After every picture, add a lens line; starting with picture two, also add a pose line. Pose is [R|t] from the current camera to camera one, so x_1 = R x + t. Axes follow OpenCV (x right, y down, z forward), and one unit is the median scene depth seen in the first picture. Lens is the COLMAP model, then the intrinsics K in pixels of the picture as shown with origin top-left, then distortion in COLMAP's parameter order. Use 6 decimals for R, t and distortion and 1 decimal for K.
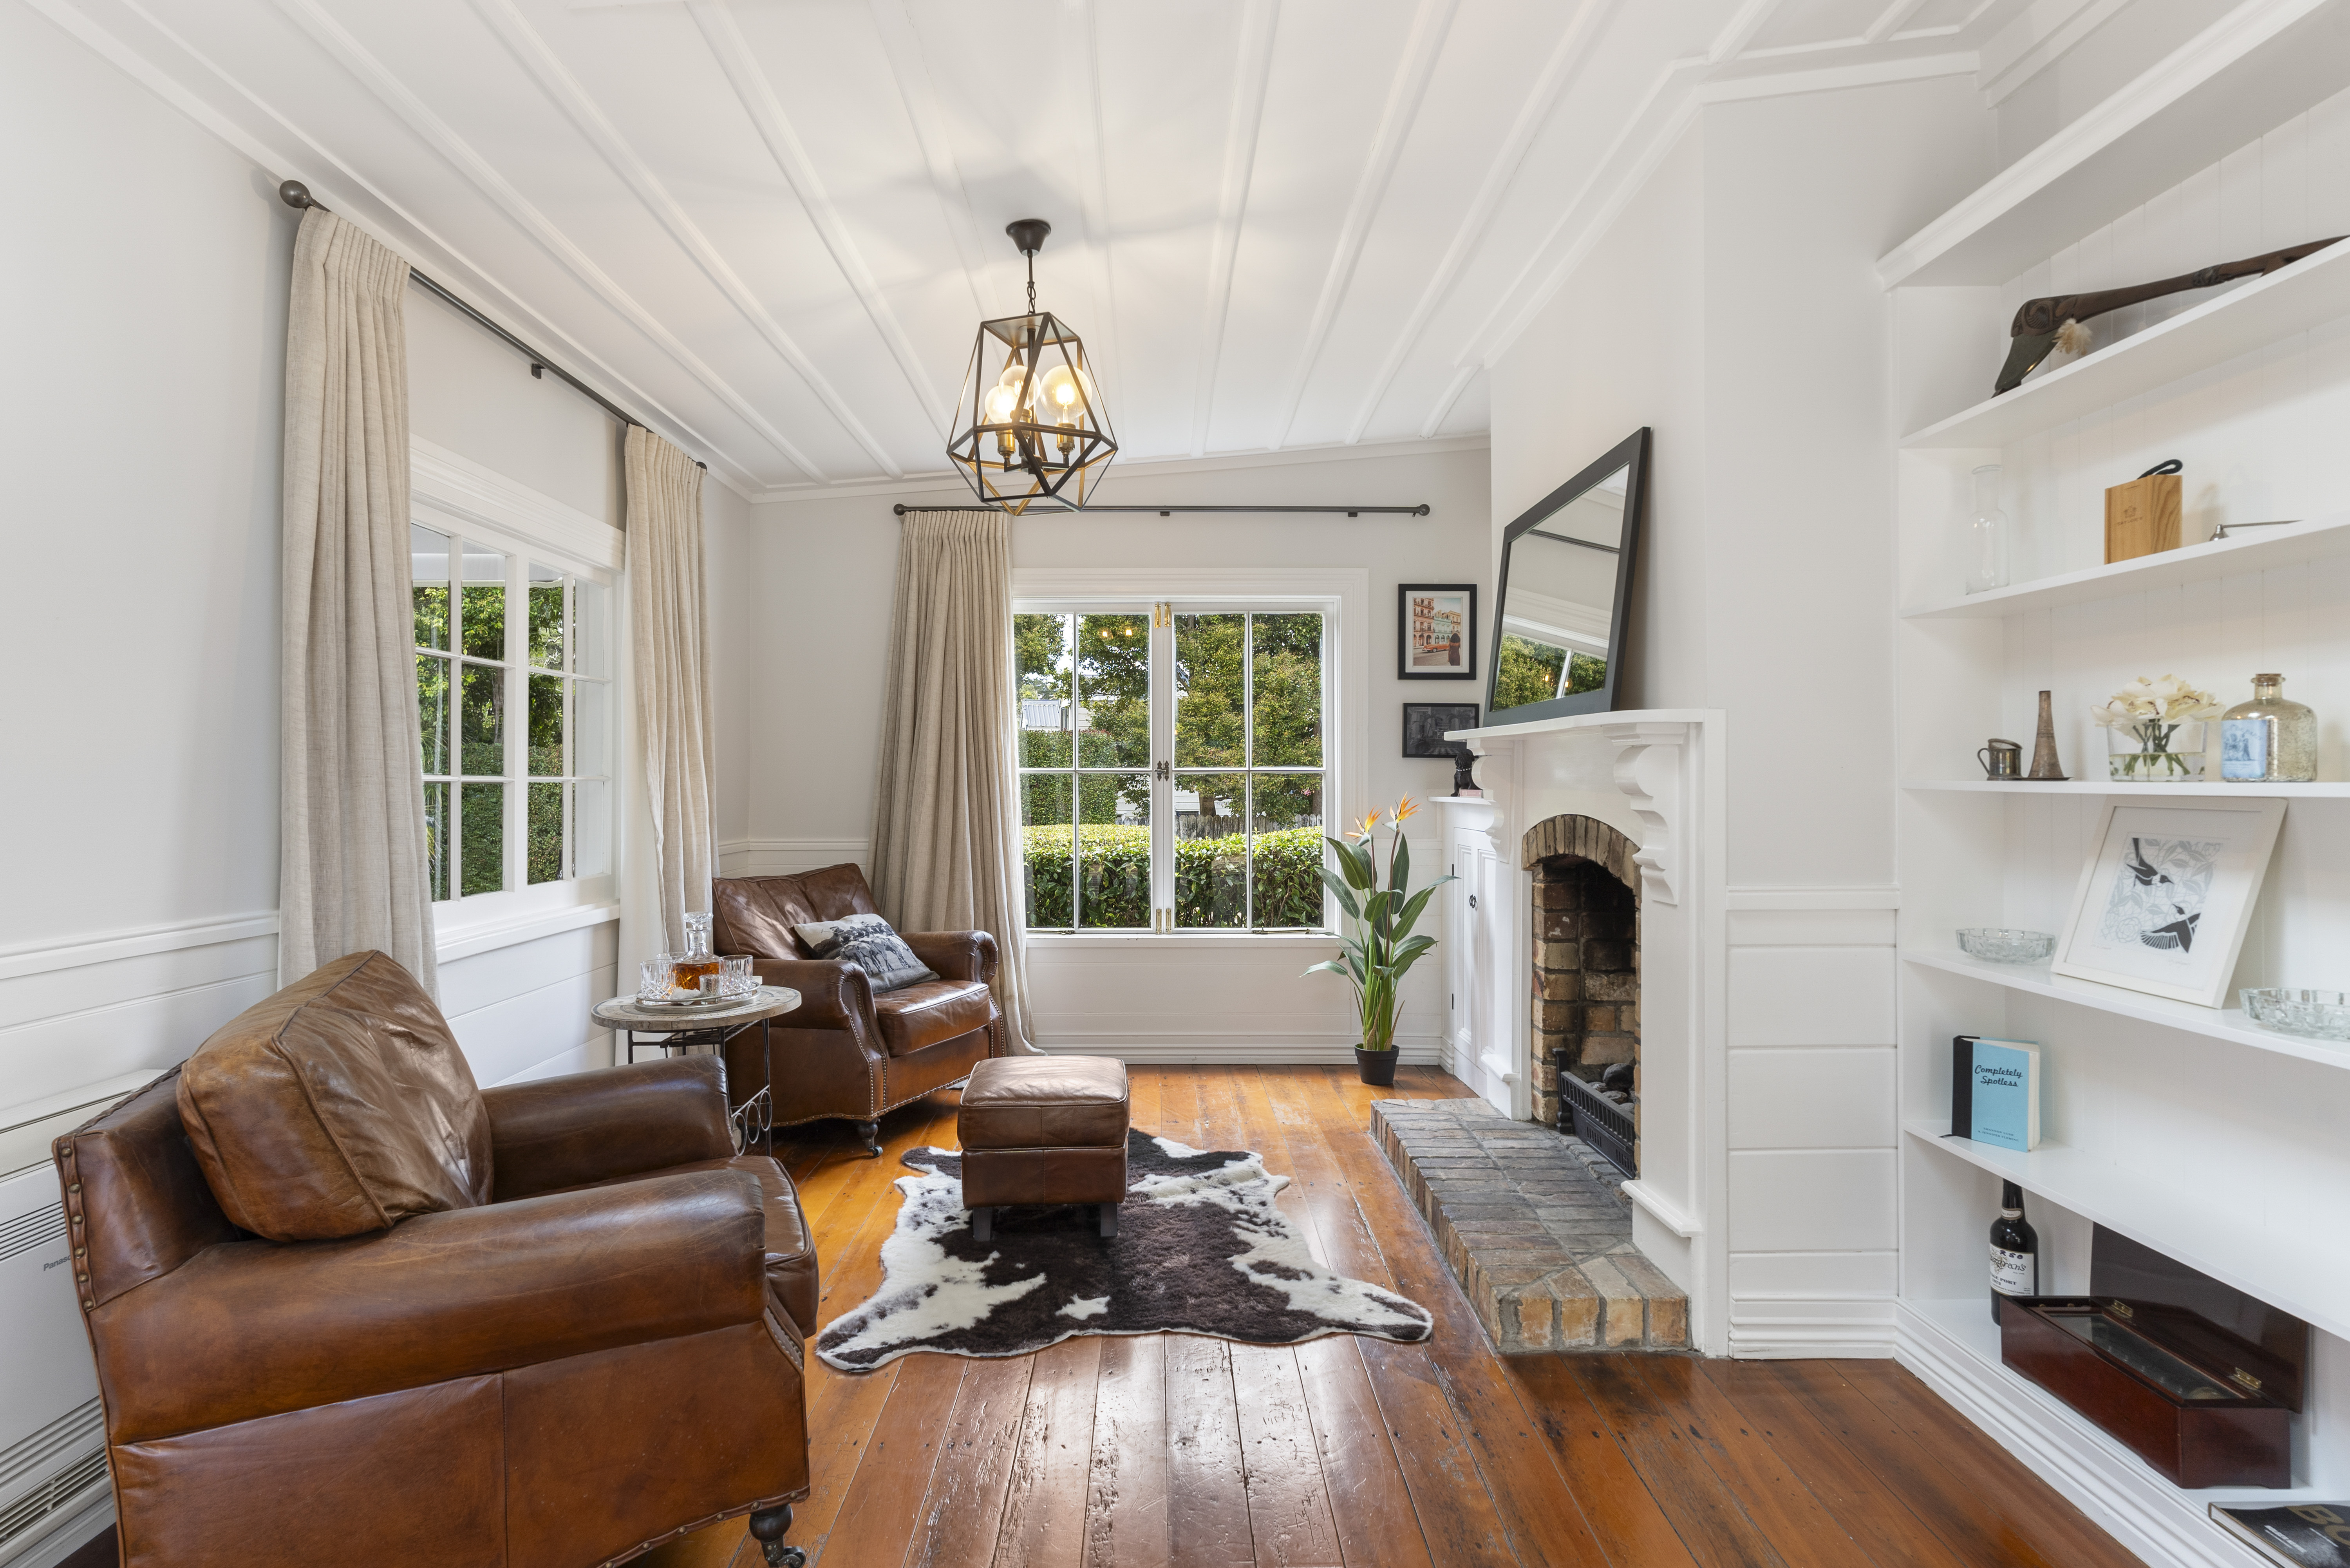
lens RADIAL K [[1221.3, 0, 1173.9], [0, 1221.3, 783.0], [0, 0, 1]] dist [-0.005117, -0.000050]
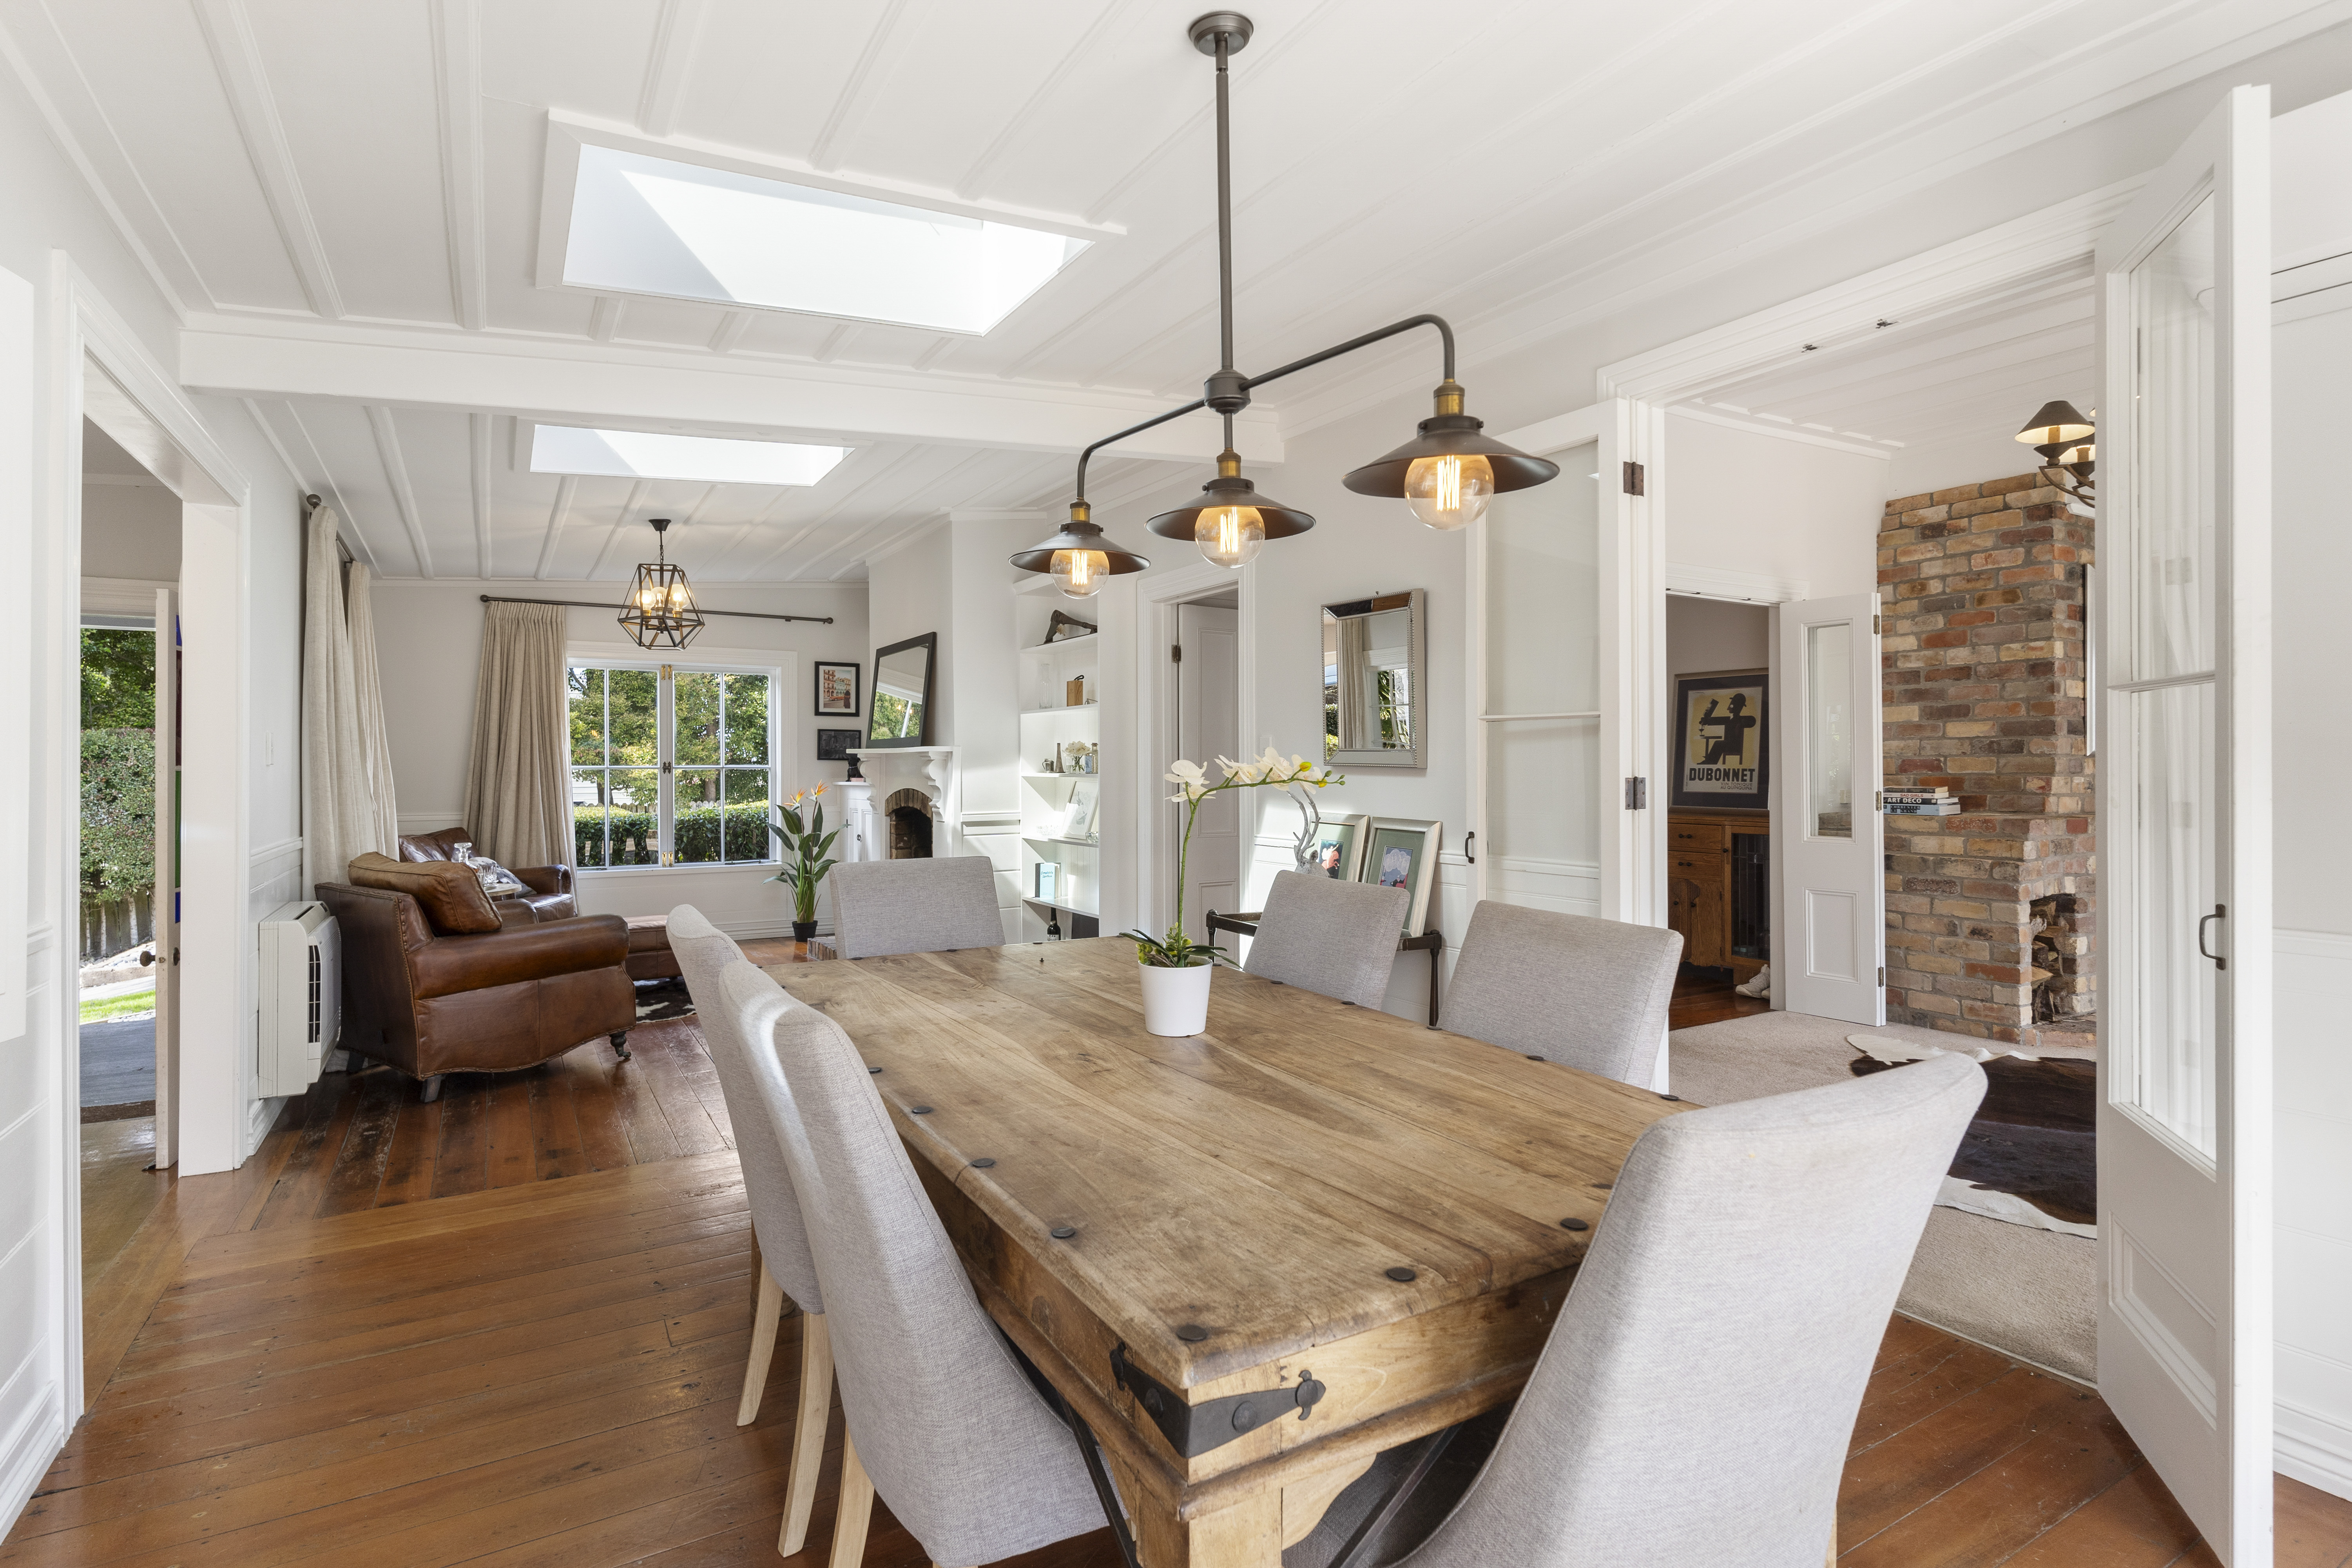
lens RADIAL K [[1139.0, 0, 1178.7], [0, 1139.0, 765.7], [0, 0, 1]] dist [-0.005963, 0.000207]
pose [[0.862305, 0.000091, 0.506389, -0.204626], [0.002714, 0.999985, -0.004802, -0.003086], [-0.506381, 0.005516, 0.862292, -0.713440]]
